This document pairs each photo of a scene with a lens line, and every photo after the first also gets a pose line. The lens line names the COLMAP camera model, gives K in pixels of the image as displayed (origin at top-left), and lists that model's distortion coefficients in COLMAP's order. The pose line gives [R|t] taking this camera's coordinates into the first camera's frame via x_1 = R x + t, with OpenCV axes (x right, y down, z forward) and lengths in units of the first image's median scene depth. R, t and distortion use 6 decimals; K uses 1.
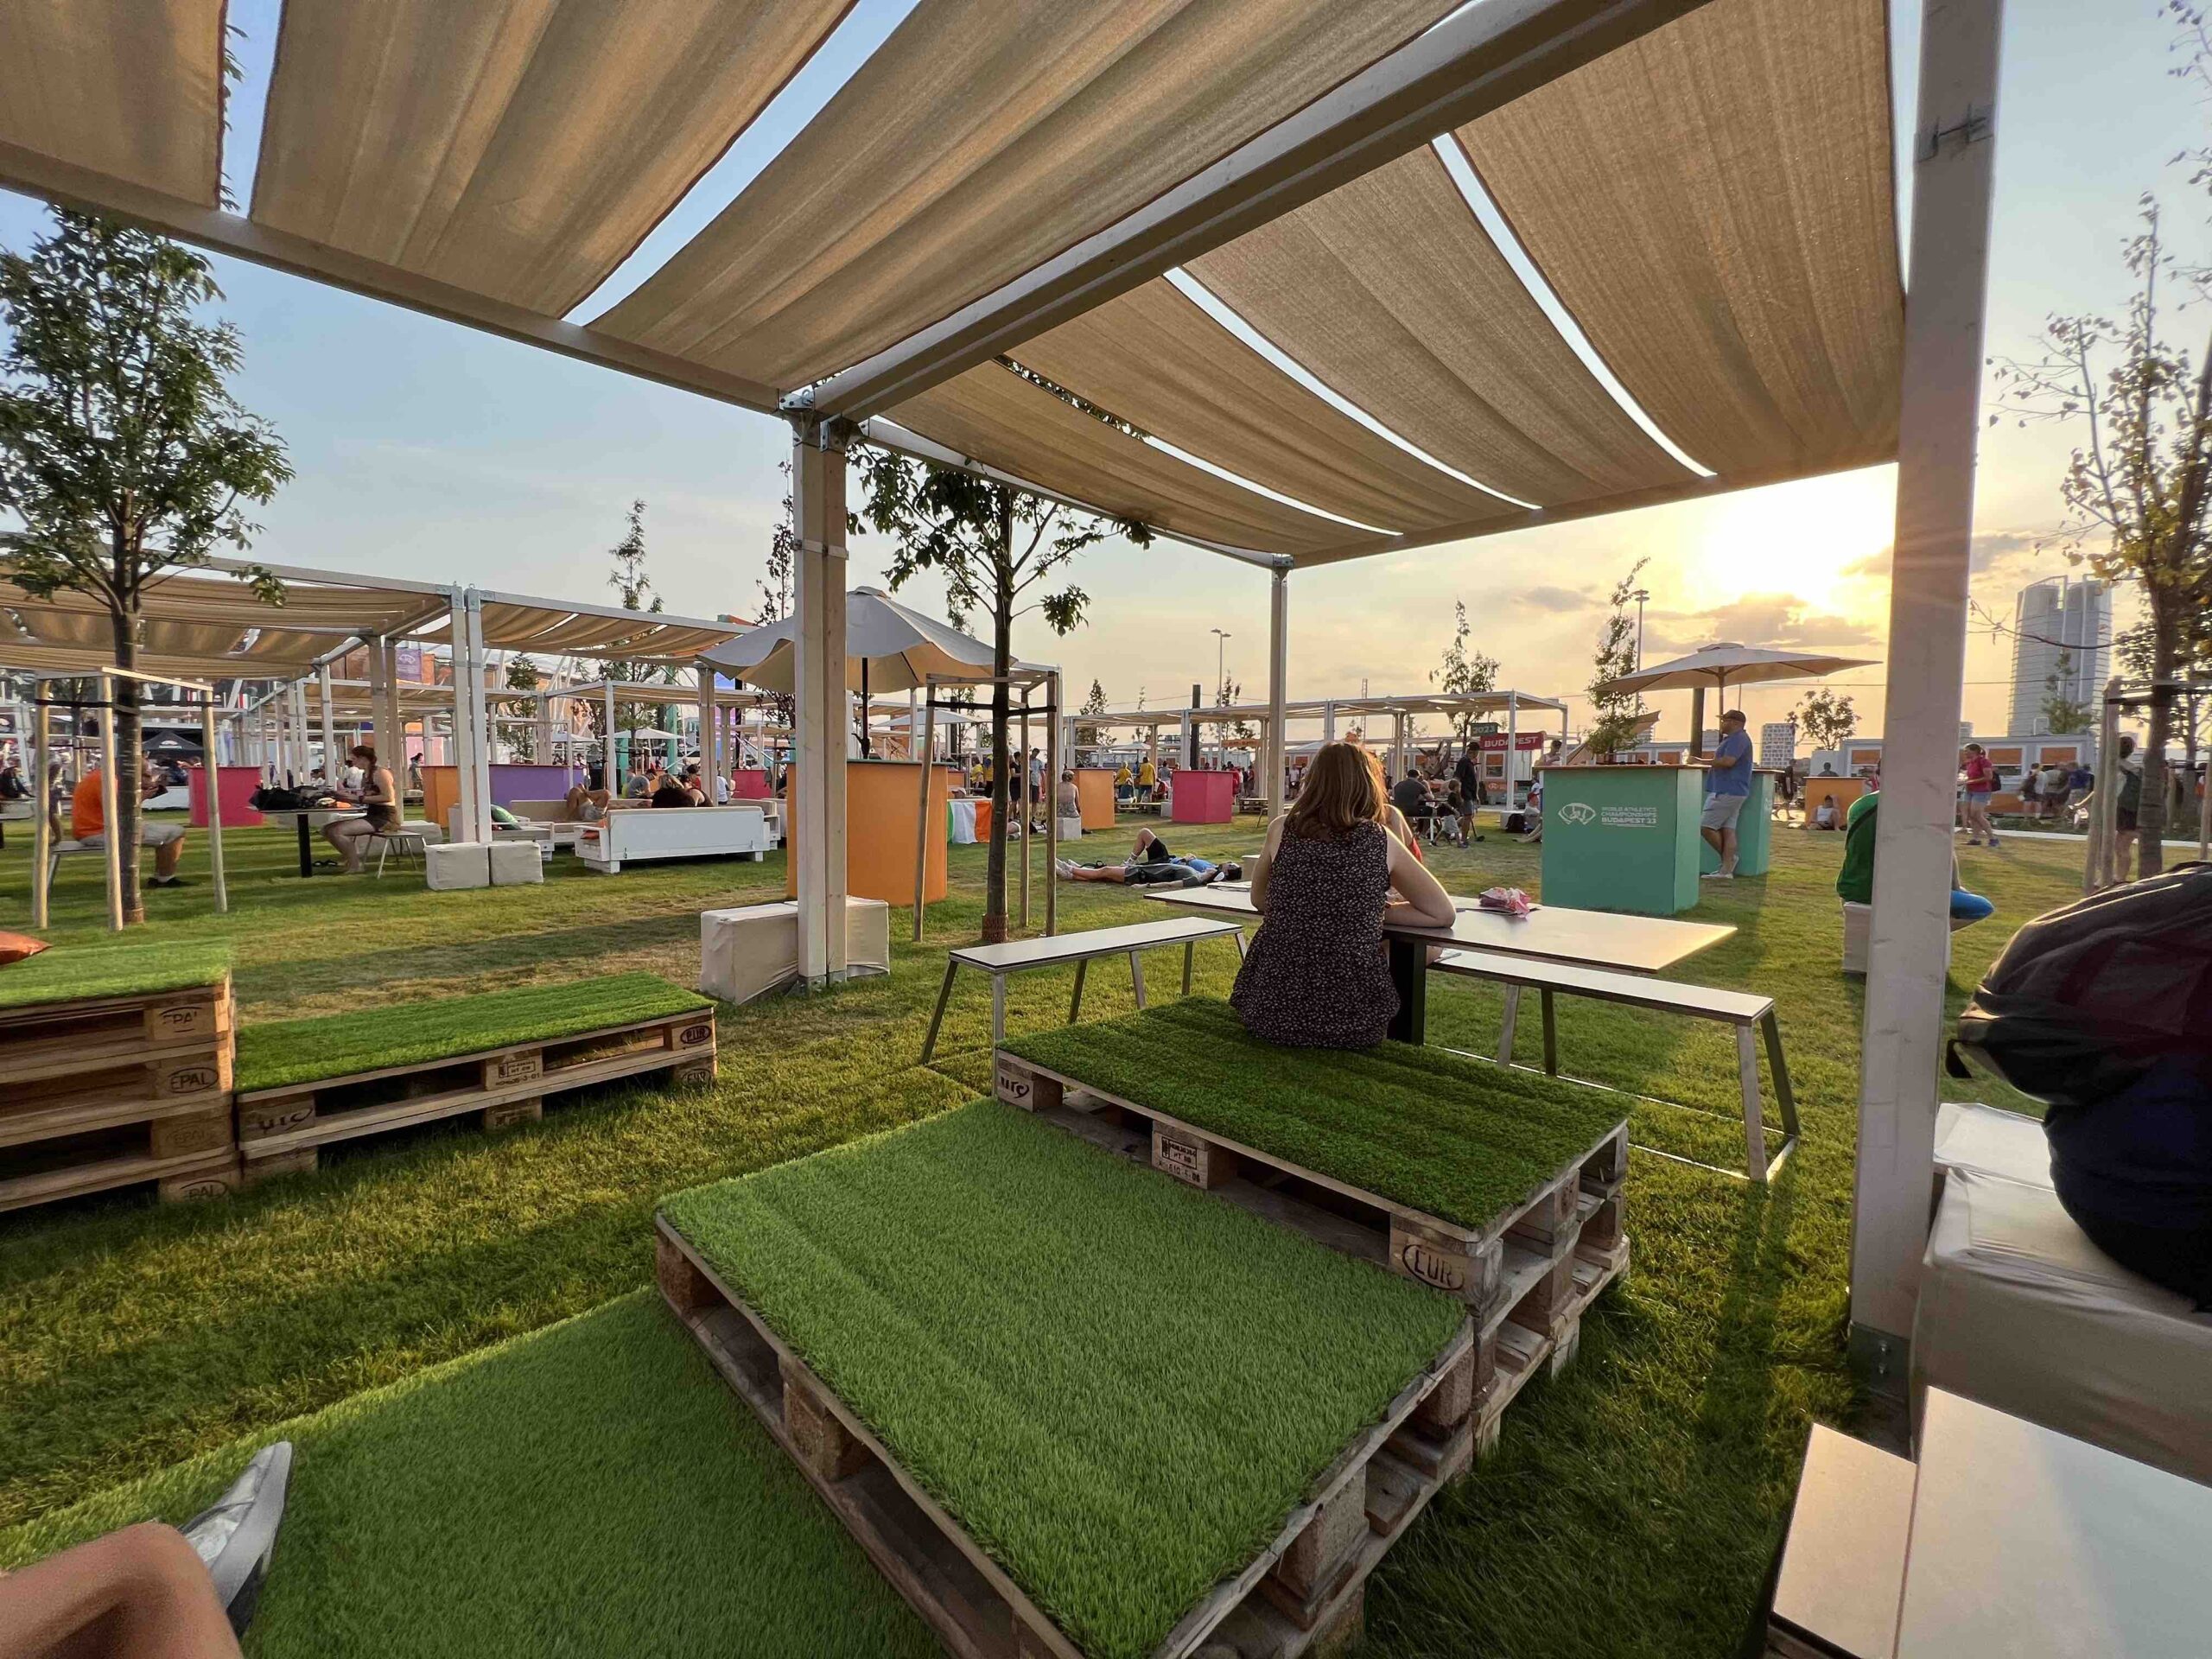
lens RADIAL K [[884.4, 0, 1098.4], [0, 884.4, 829.4], [0, 0, 1]] dist [-0.003087, 0.000646]
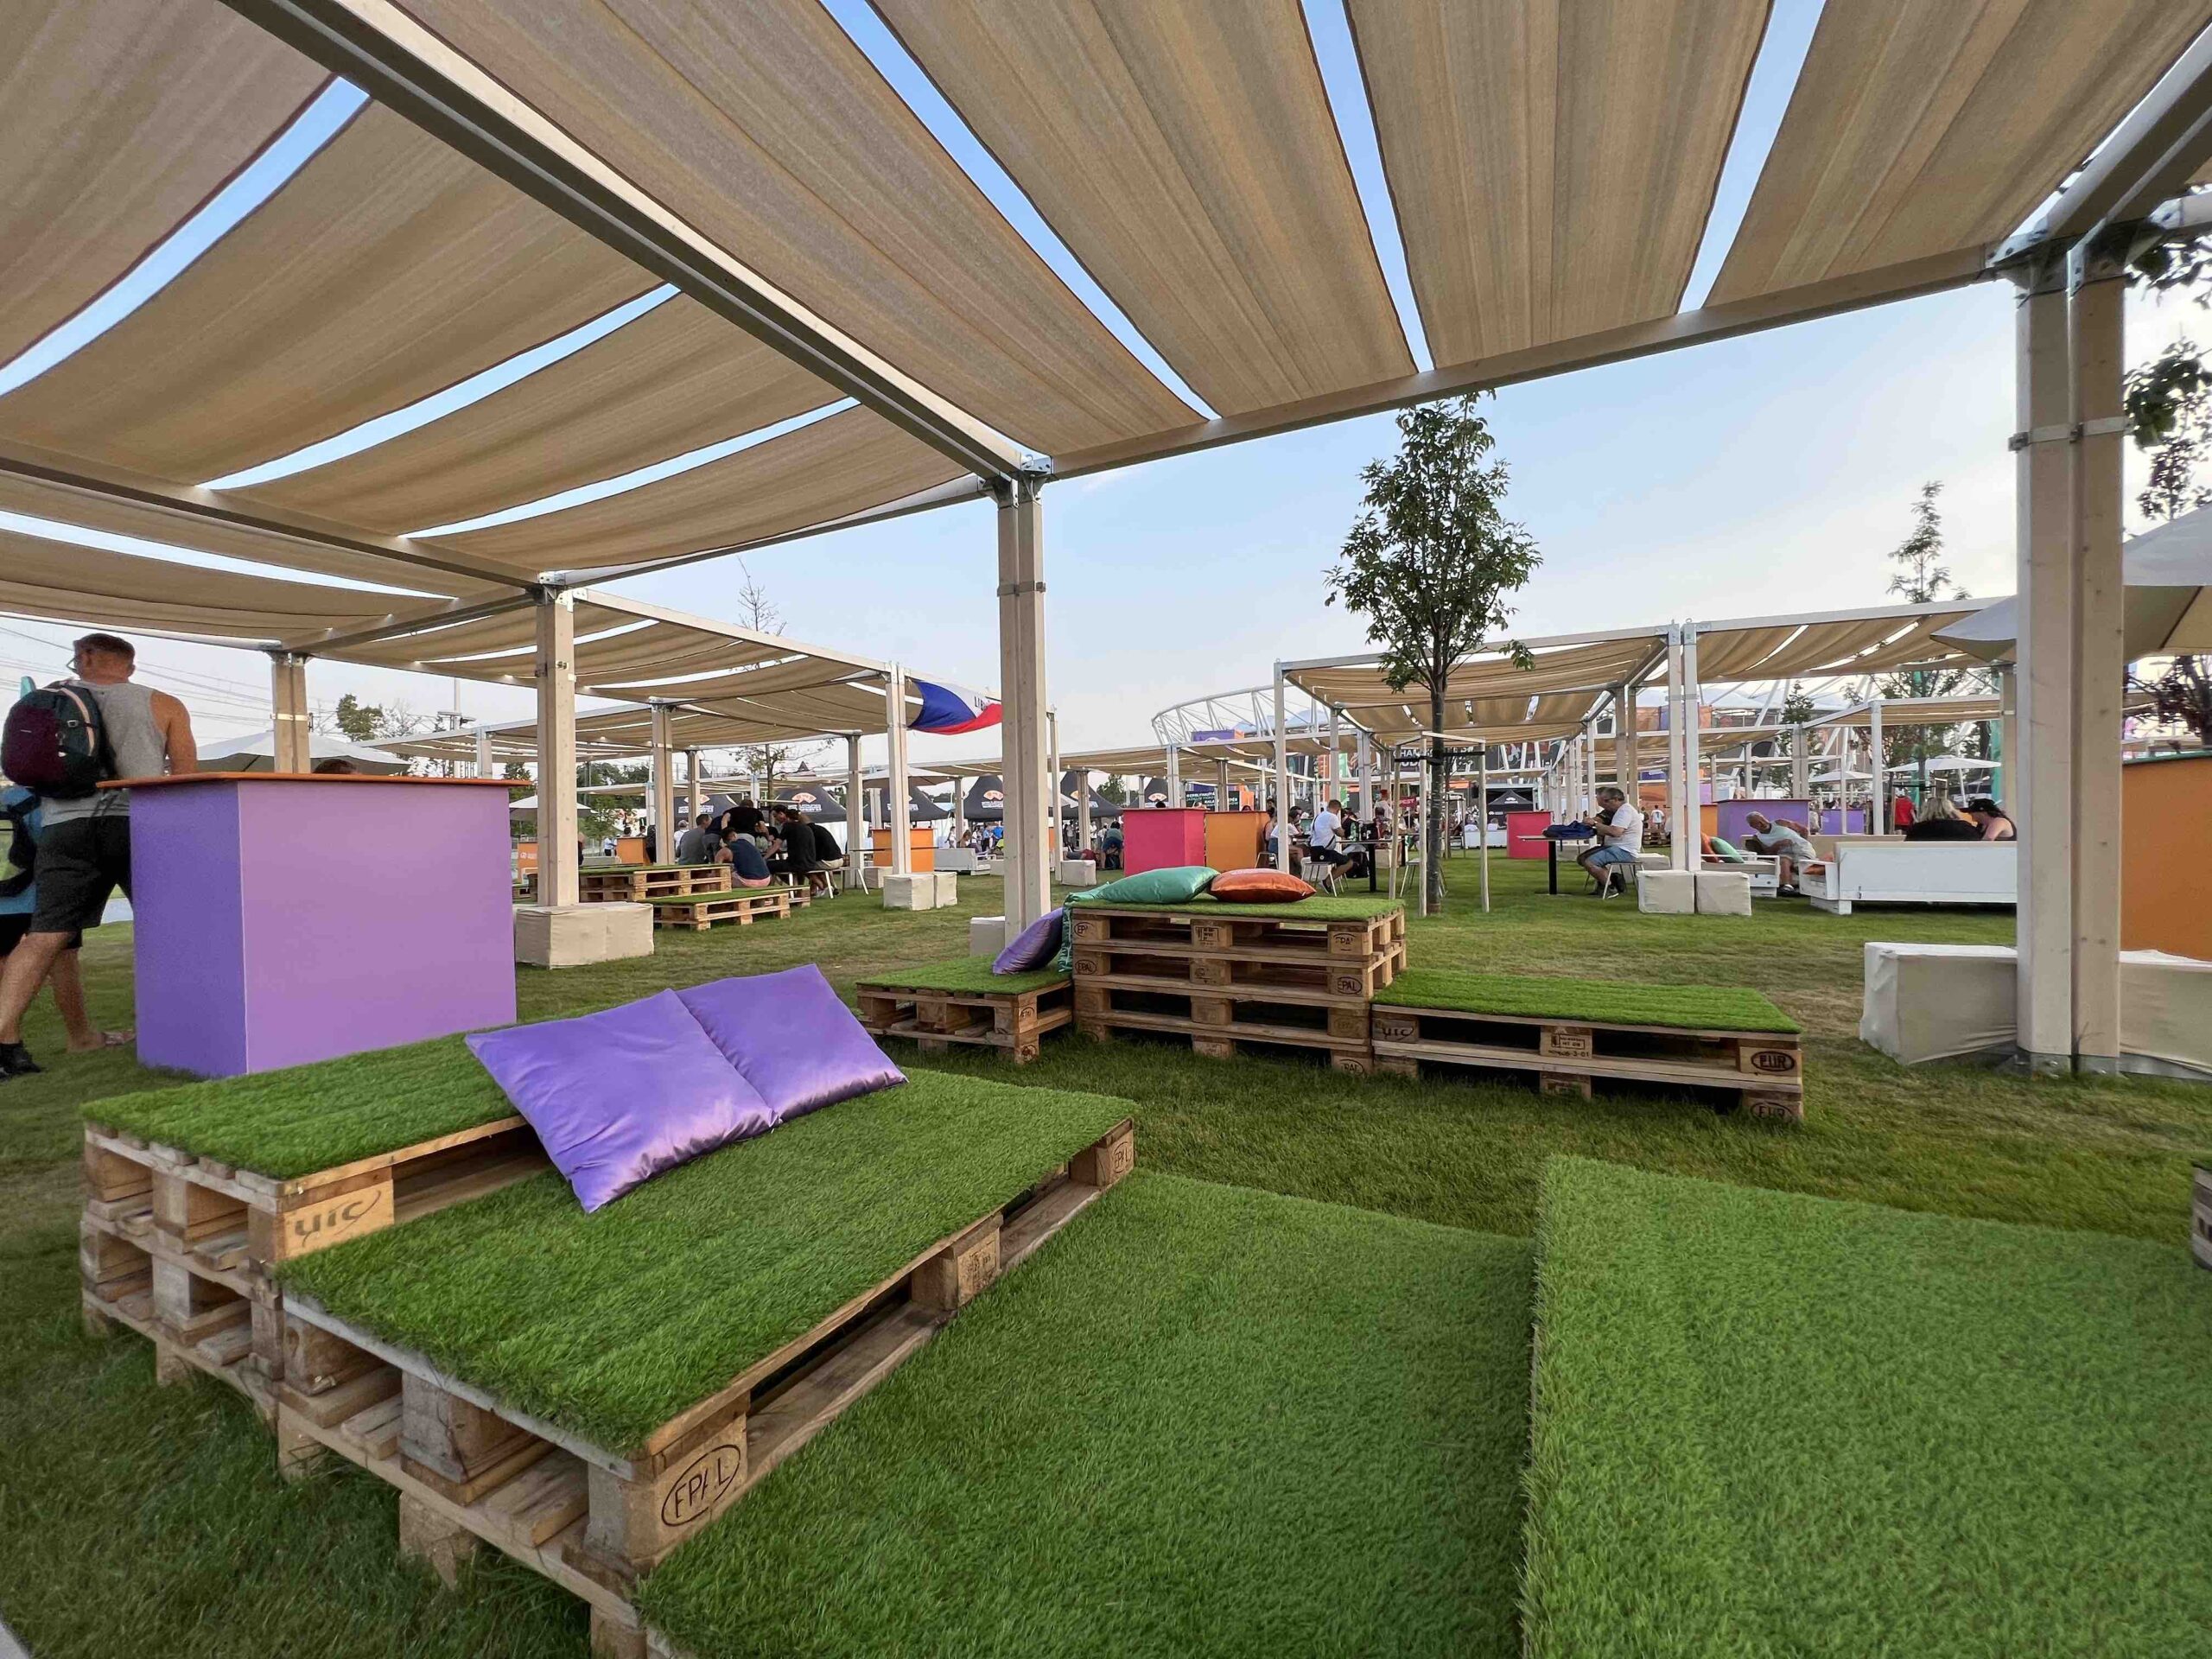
lens RADIAL K [[884.4, 0, 1104.1], [0, 884.4, 828.8], [0, 0, 1]] dist [-0.003087, 0.000646]
pose [[0.314934, -0.007852, -0.949081, 0.098326], [-0.045615, 0.998685, -0.023399, 0.041424], [0.948017, 0.050661, 0.314162, 0.083936]]
